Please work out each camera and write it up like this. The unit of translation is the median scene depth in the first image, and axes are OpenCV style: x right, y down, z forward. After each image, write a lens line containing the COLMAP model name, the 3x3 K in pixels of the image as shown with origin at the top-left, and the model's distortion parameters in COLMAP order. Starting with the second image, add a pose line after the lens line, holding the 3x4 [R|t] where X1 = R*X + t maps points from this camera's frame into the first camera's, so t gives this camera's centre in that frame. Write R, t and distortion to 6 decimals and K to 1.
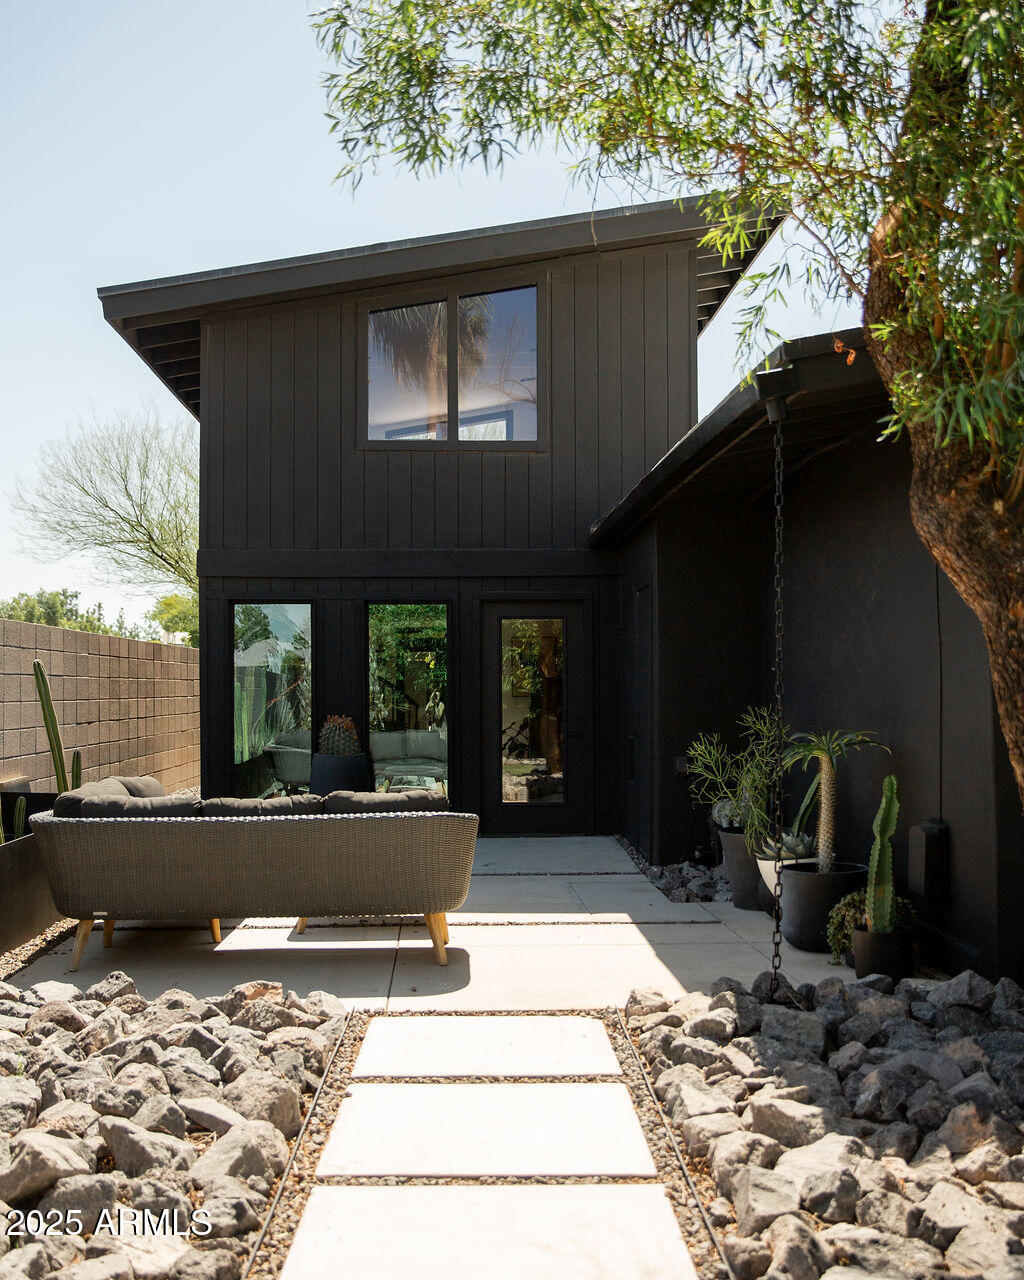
lens RADIAL K [[1424.2, 0, 512.0], [0, 1424.2, 640.0], [0, 0, 1]] dist [-0.055785, 0.000792]
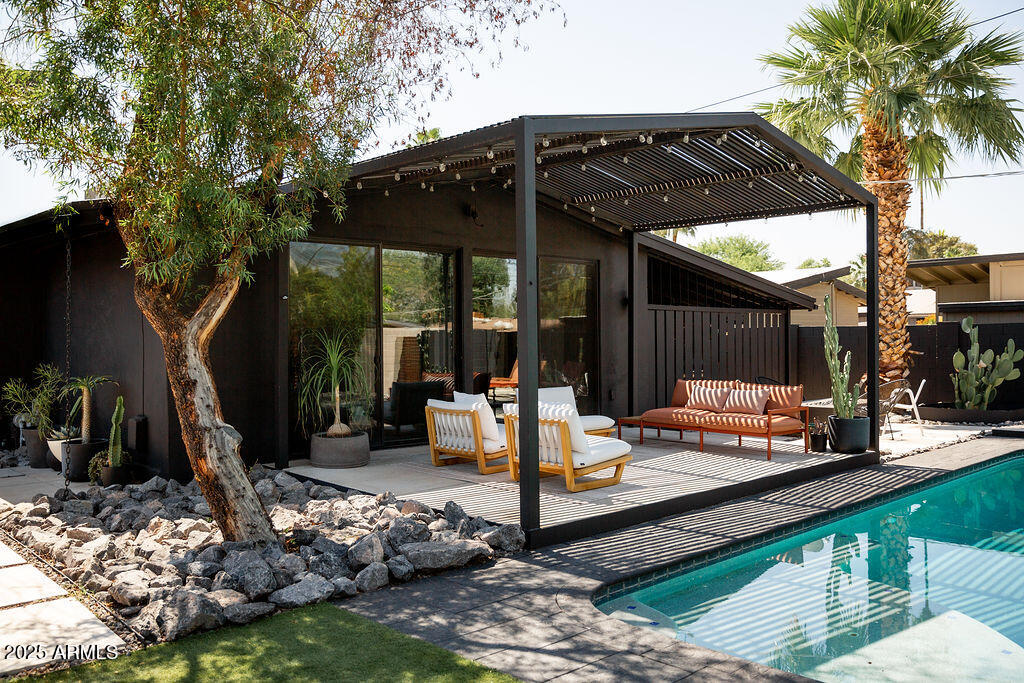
lens RADIAL K [[956.2, 0, 512.0], [0, 956.2, 341.5], [0, 0, 1]] dist [-0.005459, 0.001327]
pose [[0.784424, -0.006326, 0.620193, -0.188560], [-0.018770, 0.999248, 0.033933, -0.055266], [-0.619941, -0.038258, 0.783715, -0.579851]]
